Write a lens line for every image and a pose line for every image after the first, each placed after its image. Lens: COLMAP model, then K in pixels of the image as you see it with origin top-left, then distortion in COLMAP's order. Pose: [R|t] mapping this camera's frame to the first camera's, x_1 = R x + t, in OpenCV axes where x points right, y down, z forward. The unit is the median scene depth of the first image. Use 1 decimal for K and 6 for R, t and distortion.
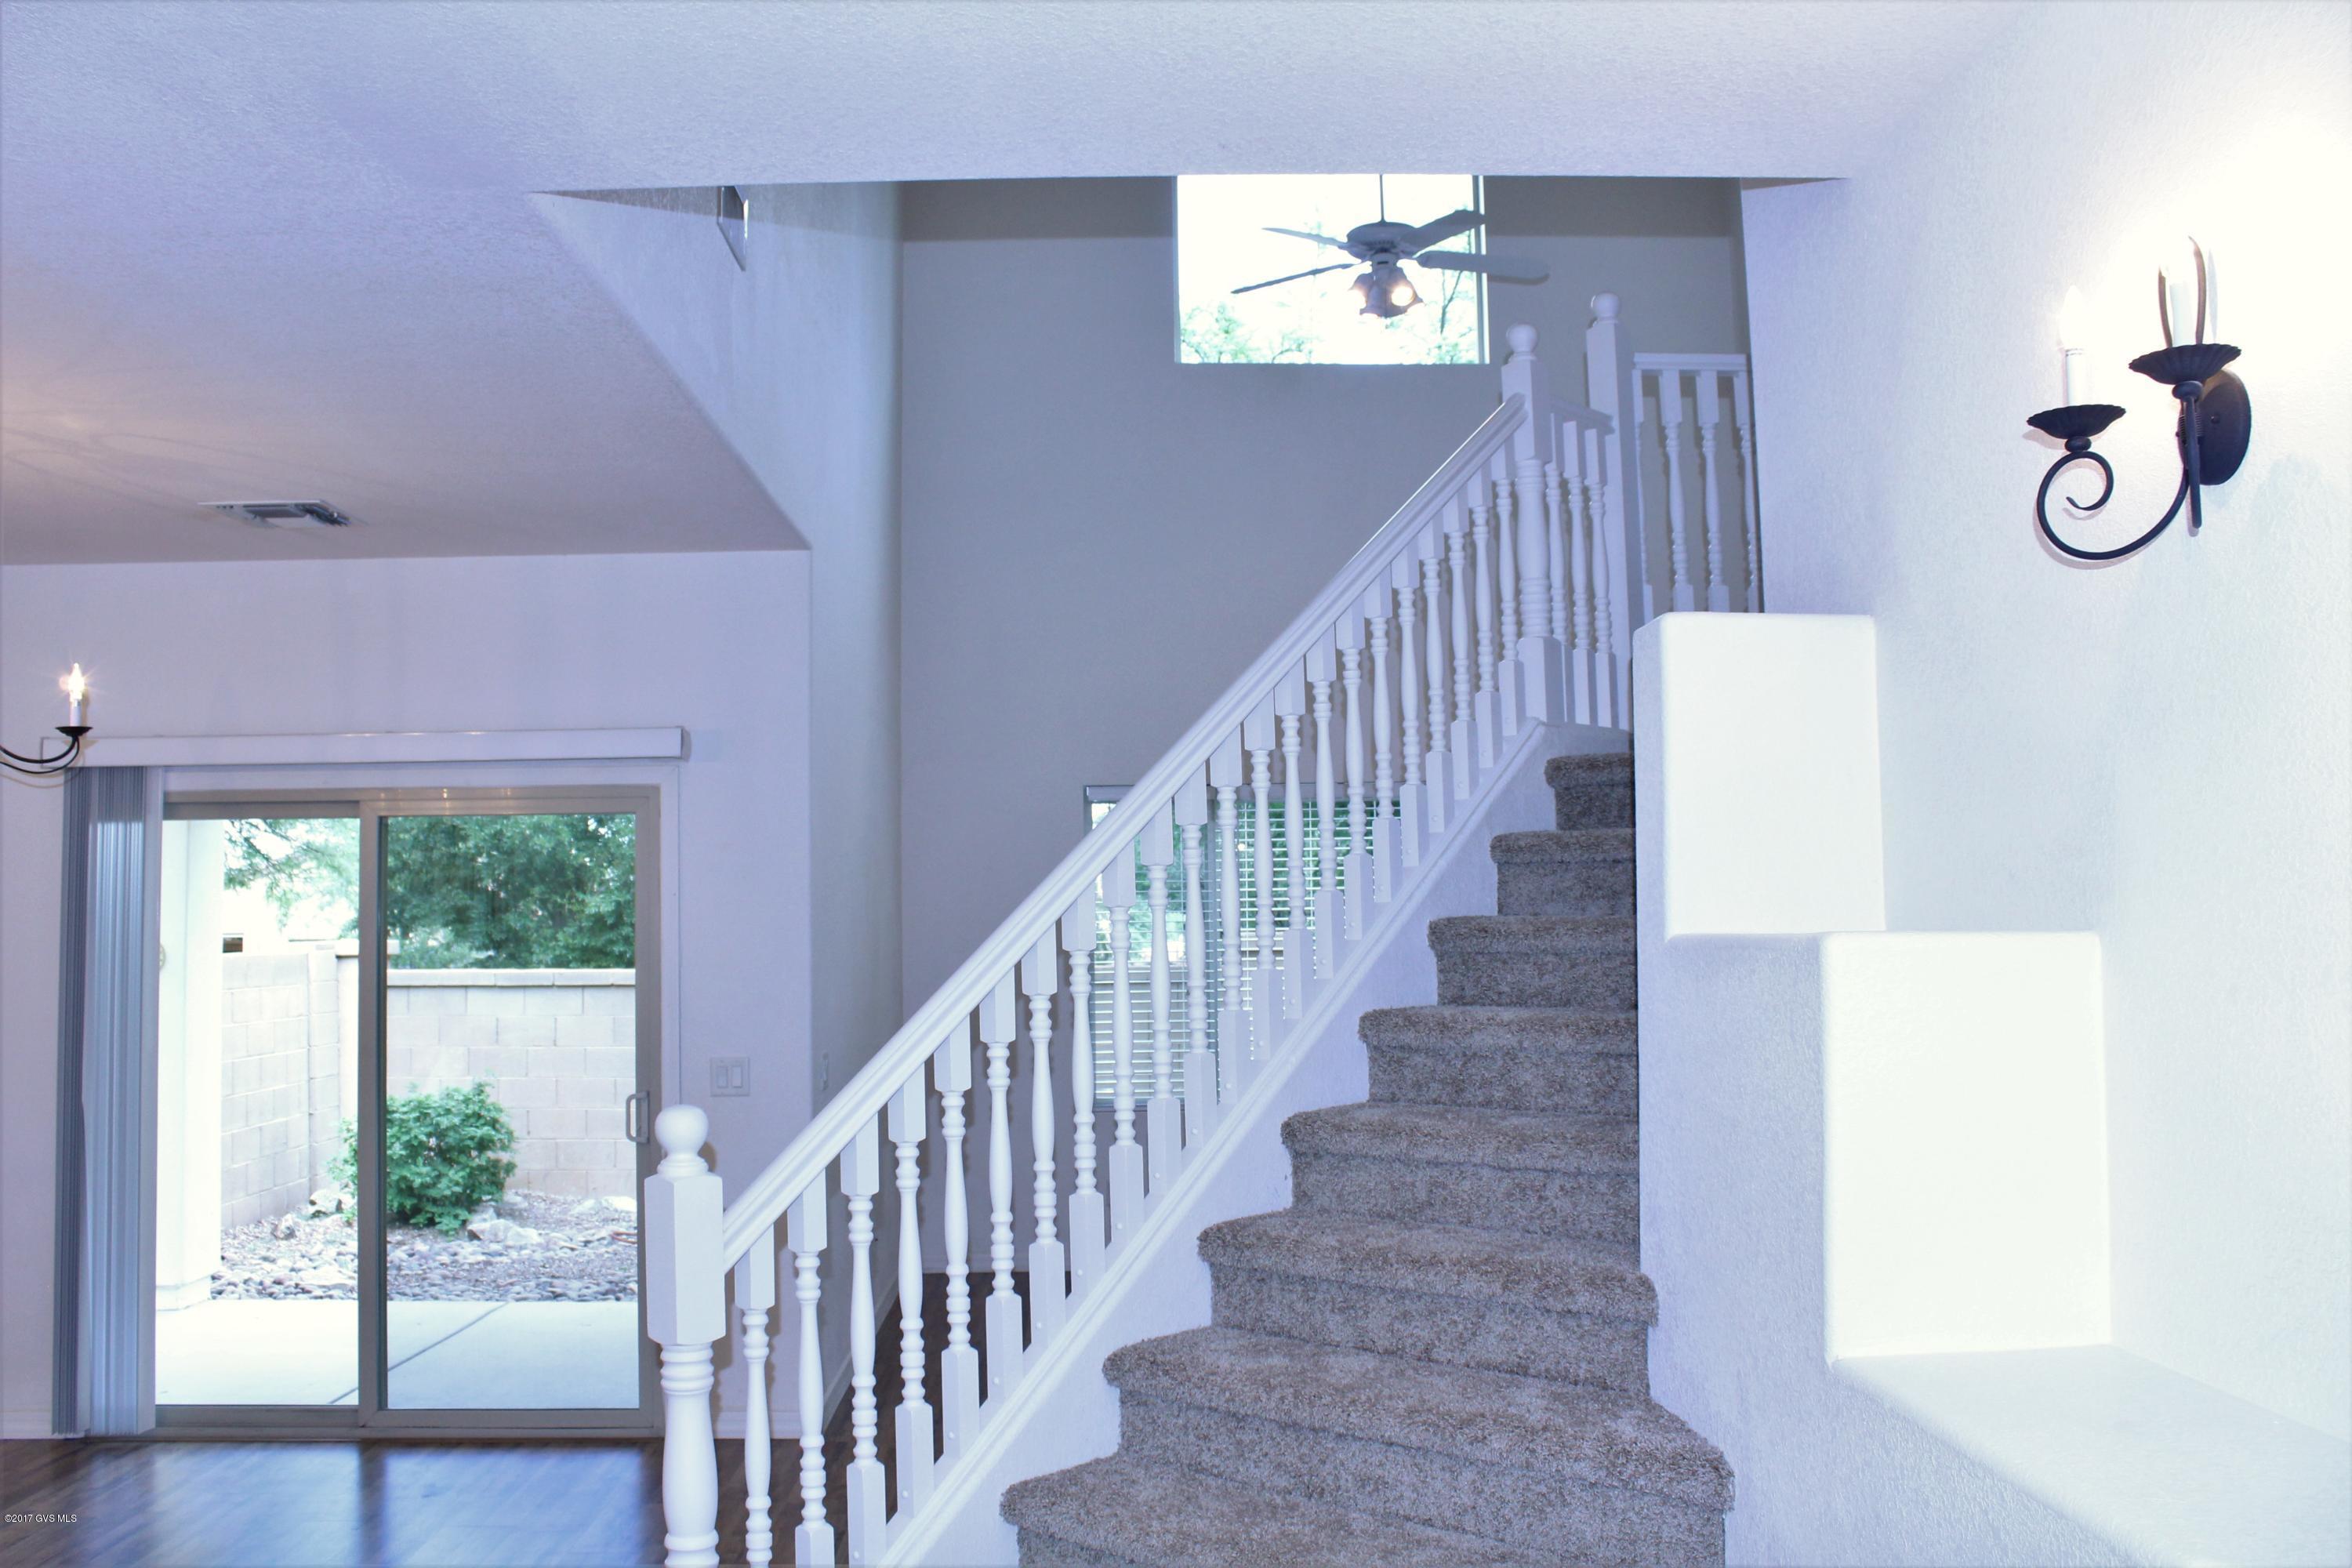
lens RADIAL K [[1950.3, 0, 1164.4], [0, 1950.3, 792.8], [0, 0, 1]] dist [-0.165641, 0.151833]
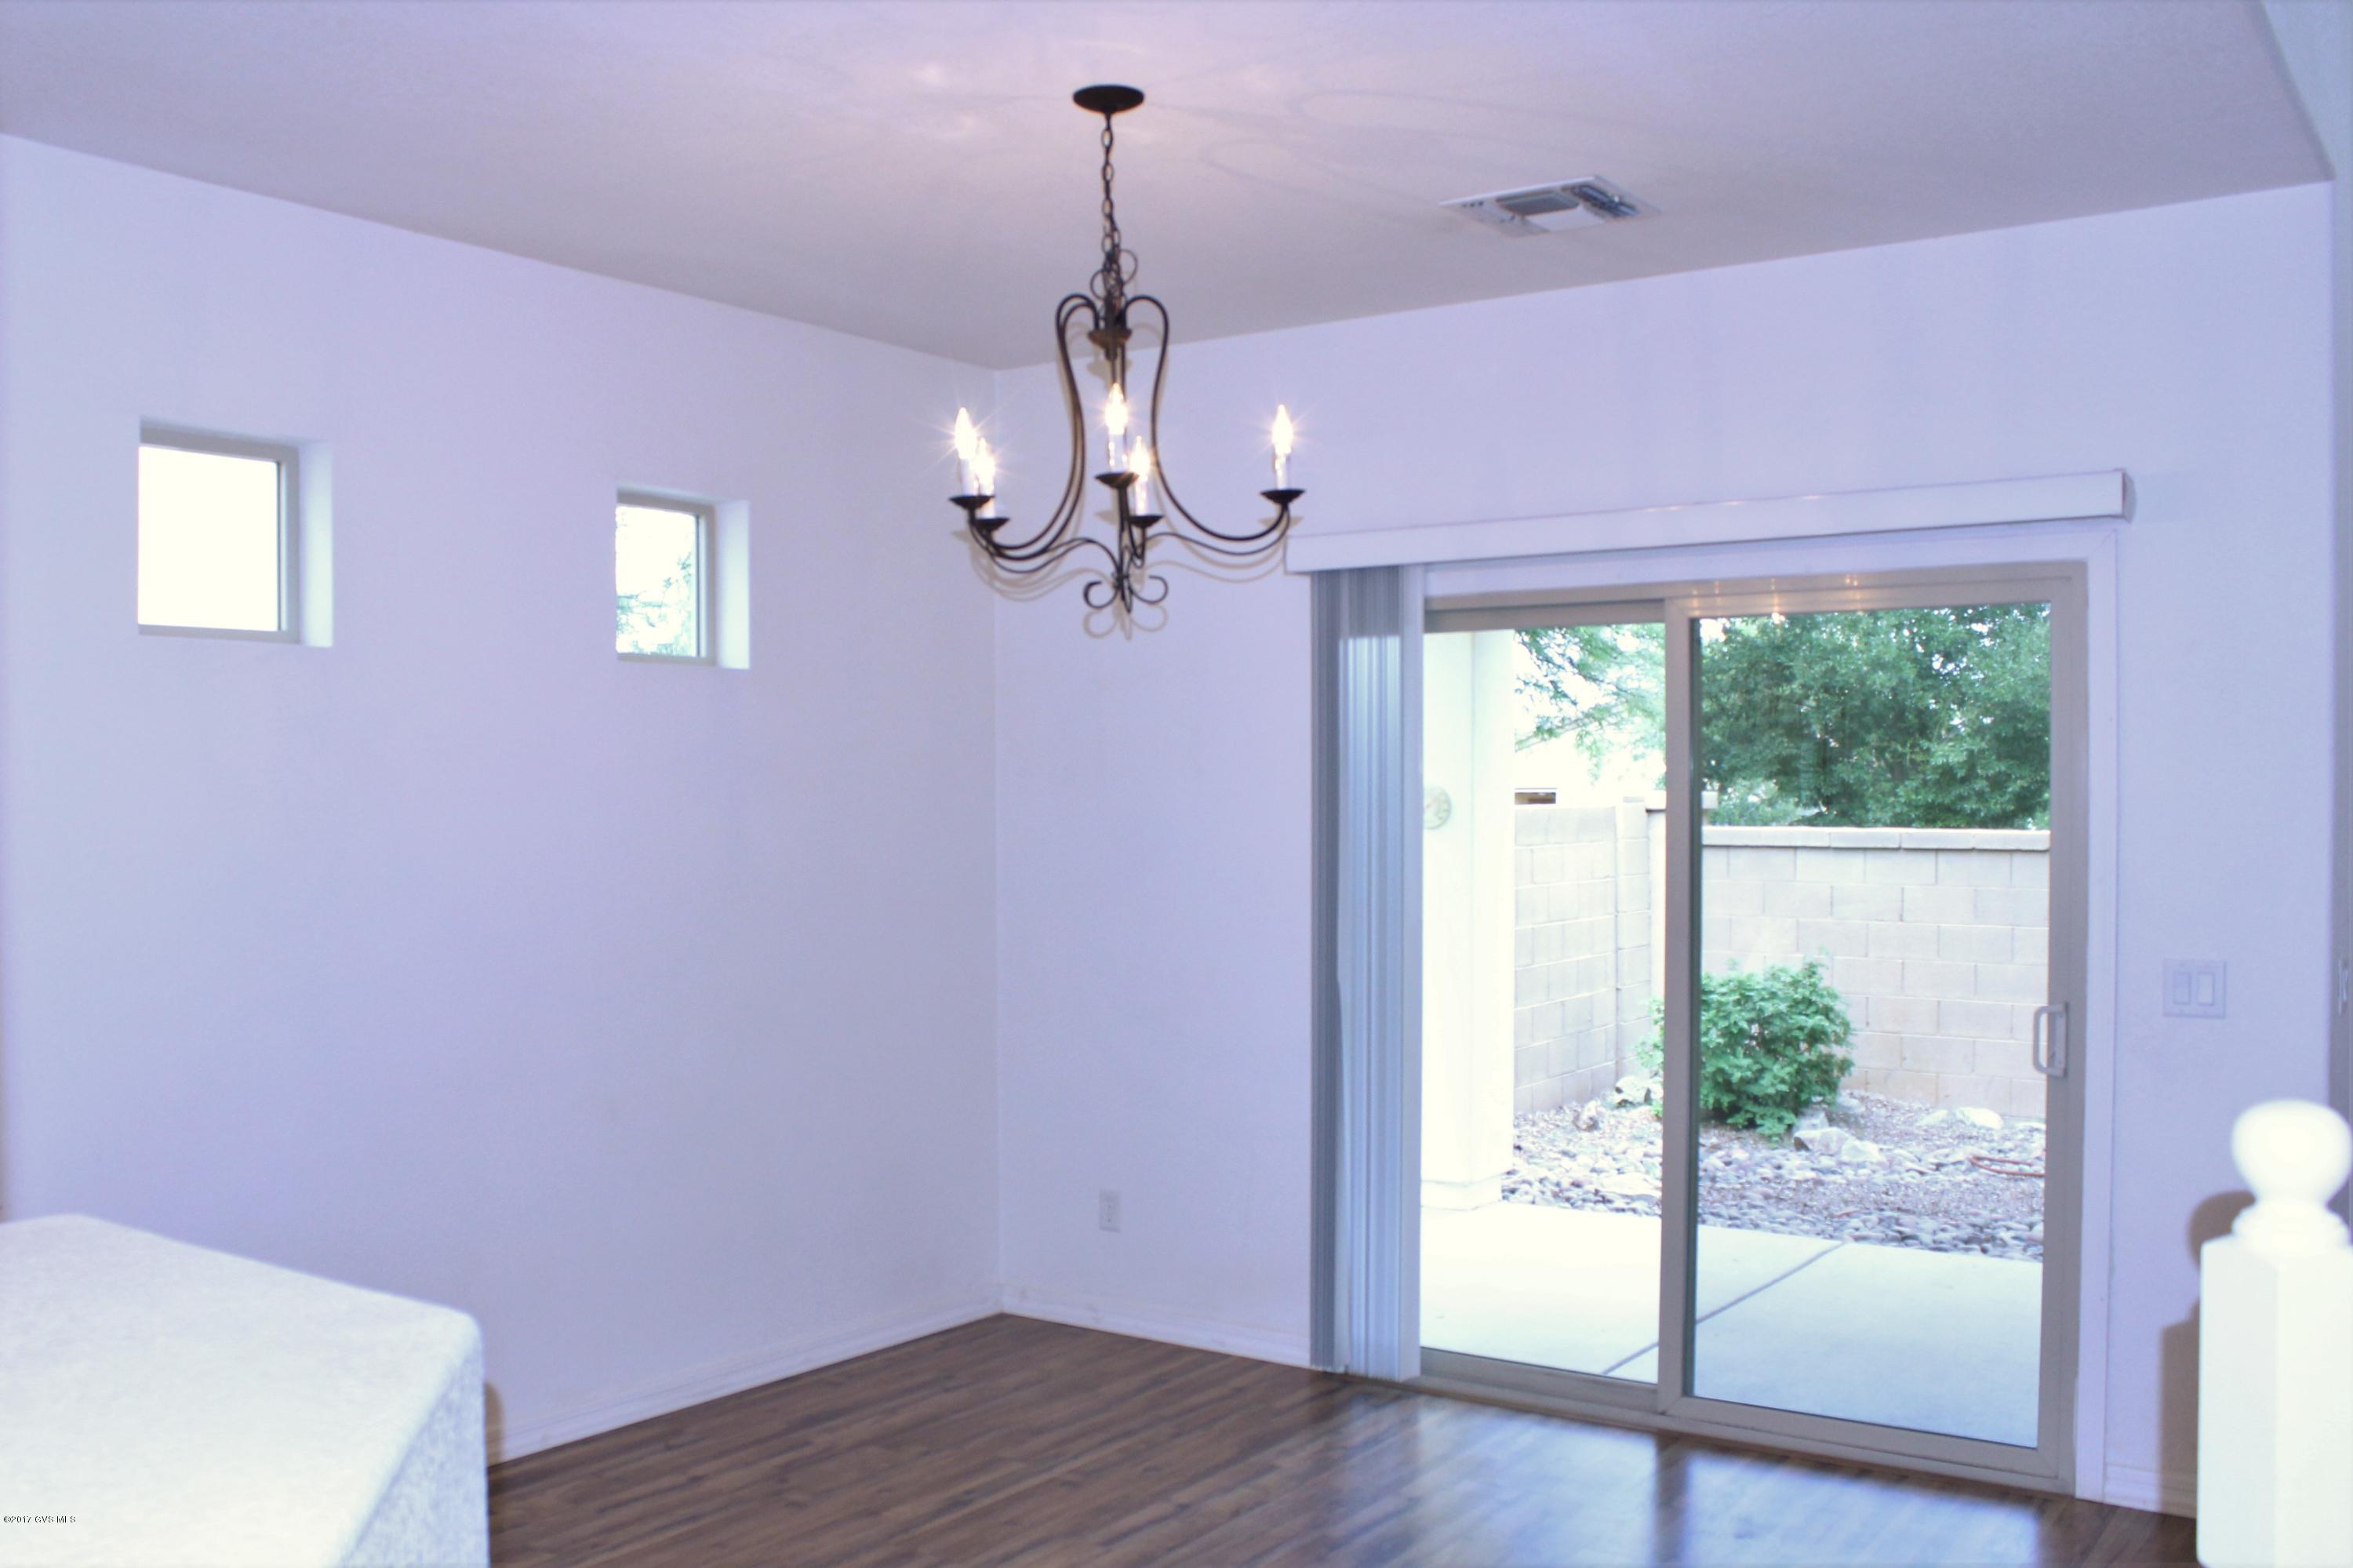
lens RADIAL K [[1951.2, 0, 1164.9], [0, 1951.2, 792.8], [0, 0, 1]] dist [-0.165641, 0.151833]
pose [[0.789957, 0.013261, -0.613018, -0.070387], [0.031011, 0.997623, 0.061543, 0.017567], [0.612377, -0.067627, 0.787668, 0.174296]]
